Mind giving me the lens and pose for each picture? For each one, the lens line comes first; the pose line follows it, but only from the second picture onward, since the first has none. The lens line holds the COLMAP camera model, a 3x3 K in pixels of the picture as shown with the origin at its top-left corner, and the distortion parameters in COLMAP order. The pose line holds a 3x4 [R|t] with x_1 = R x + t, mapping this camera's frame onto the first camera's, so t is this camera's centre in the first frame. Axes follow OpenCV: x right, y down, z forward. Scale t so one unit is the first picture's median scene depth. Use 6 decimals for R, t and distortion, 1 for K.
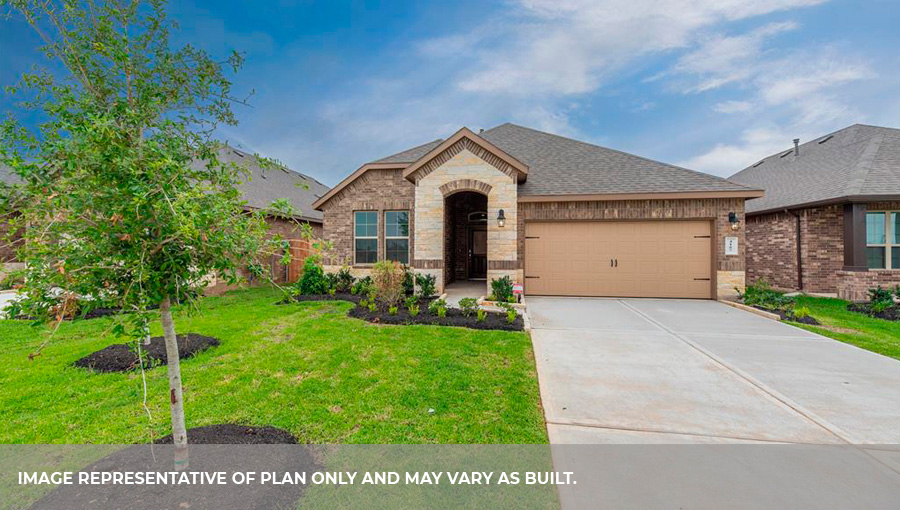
lens RADIAL K [[367.4, 0, 451.4], [0, 367.4, 252.3], [0, 0, 1]] dist [-0.000240, -0.000322]
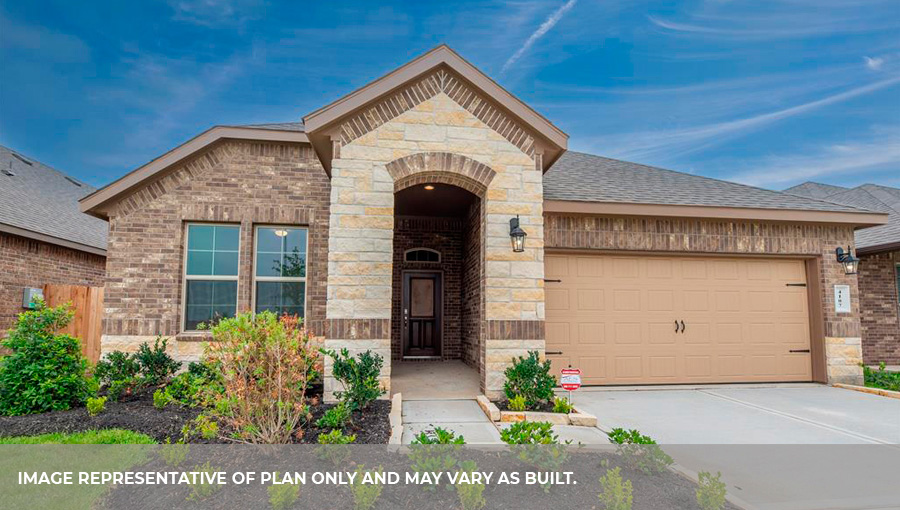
lens RADIAL K [[367.4, 0, 436.4], [0, 367.4, 301.8], [0, 0, 1]] dist [-0.000240, -0.000322]
pose [[0.958762, 0.018758, 0.283592, -0.101723], [-0.000254, 0.997876, -0.065147, 0.028701], [-0.284211, 0.062388, 0.956730, 0.546090]]
